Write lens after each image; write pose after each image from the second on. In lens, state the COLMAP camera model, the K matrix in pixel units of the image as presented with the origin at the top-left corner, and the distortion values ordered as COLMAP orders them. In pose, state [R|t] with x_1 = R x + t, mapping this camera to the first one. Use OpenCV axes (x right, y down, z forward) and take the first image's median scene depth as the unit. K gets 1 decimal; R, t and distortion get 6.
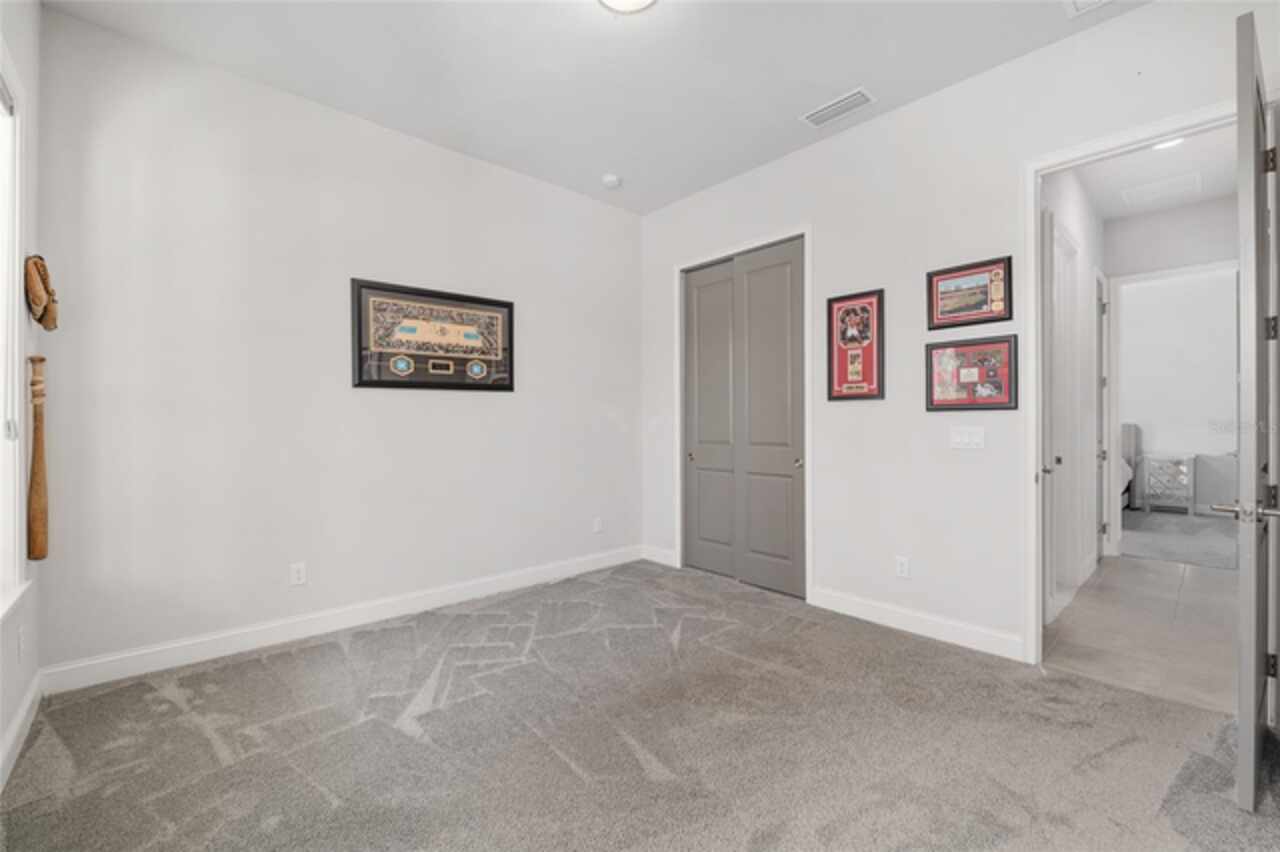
lens RADIAL K [[532.3, 0, 640.0], [0, 532.3, 426.0], [0, 0, 1]] dist [-0.000041, -0.000130]
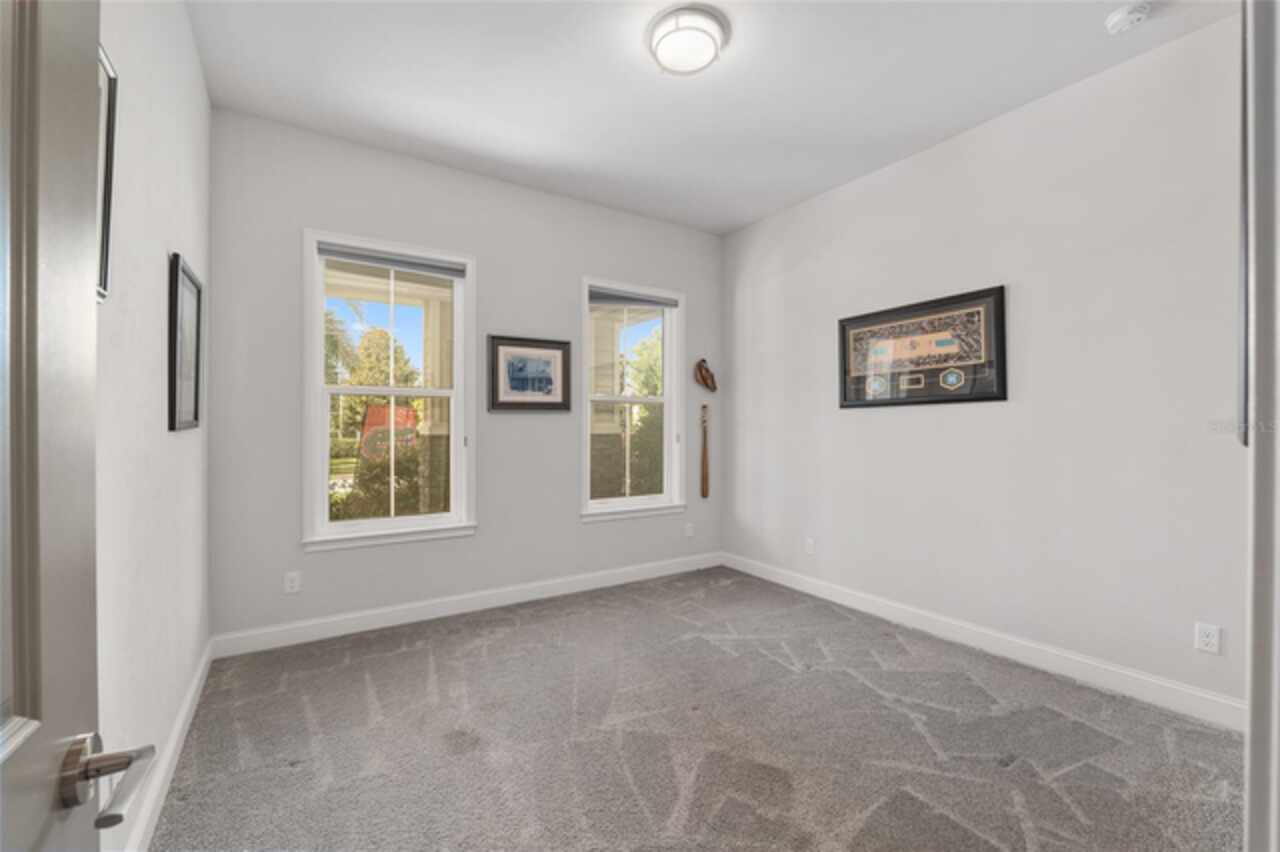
lens RADIAL K [[532.3, 0, 640.0], [0, 532.3, 426.0], [0, 0, 1]] dist [-0.000041, -0.000130]
pose [[-0.148640, -0.003214, -0.988886, 0.666698], [-0.011987, 0.999927, -0.001448, -0.022241], [0.988819, 0.011639, -0.148668, 0.653482]]
